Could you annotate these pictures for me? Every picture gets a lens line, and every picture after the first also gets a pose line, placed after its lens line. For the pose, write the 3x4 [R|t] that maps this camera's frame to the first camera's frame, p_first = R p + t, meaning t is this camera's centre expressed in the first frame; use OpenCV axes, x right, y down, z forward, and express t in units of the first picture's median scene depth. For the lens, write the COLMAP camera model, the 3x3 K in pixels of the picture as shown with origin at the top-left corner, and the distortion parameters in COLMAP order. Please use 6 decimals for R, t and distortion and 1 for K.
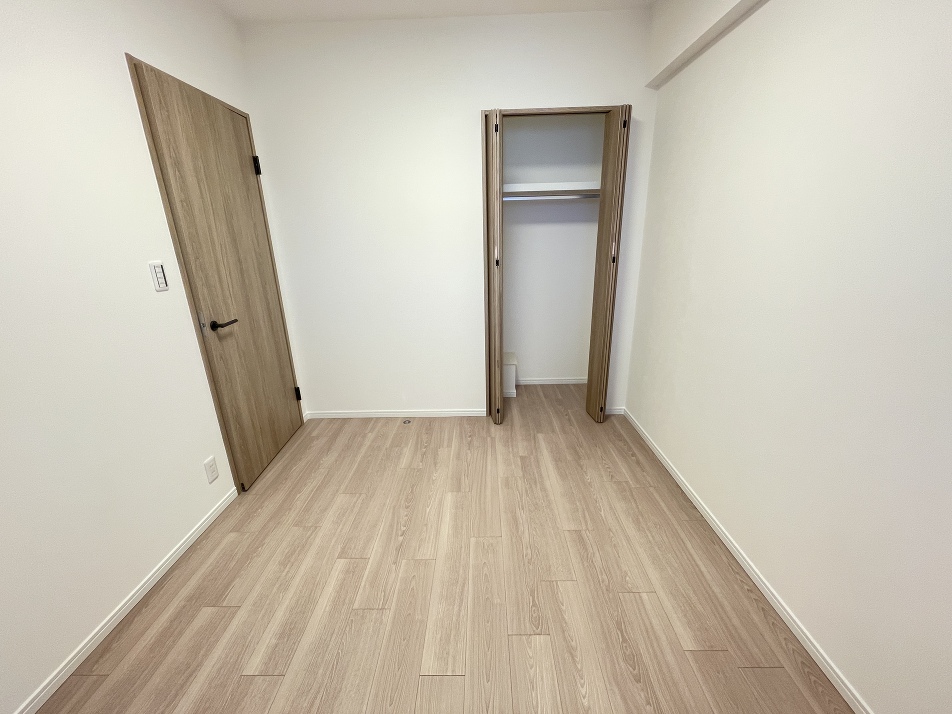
lens RADIAL K [[383.6, 0, 476.0], [0, 383.6, 357.0], [0, 0, 1]] dist [-0.001105, -0.000072]
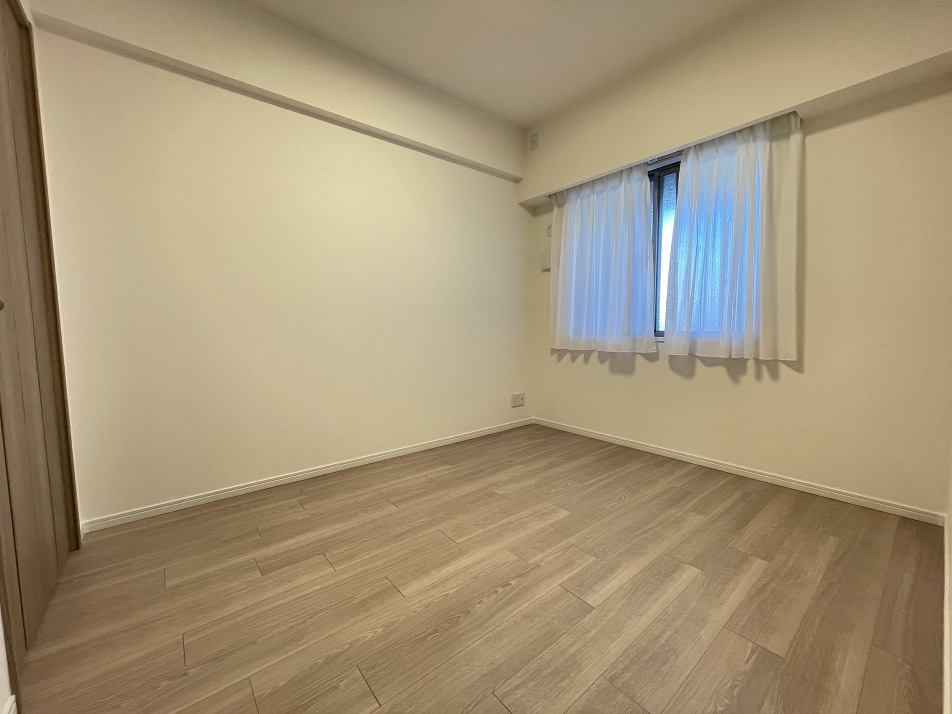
lens RADIAL K [[383.6, 0, 476.0], [0, 383.6, 357.0], [0, 0, 1]] dist [-0.001105, -0.000072]
pose [[-0.645811, -0.029851, 0.762913, -0.738345], [0.258375, 0.931734, 0.255173, -0.161079], [-0.718450, 0.361912, -0.594012, 1.384842]]
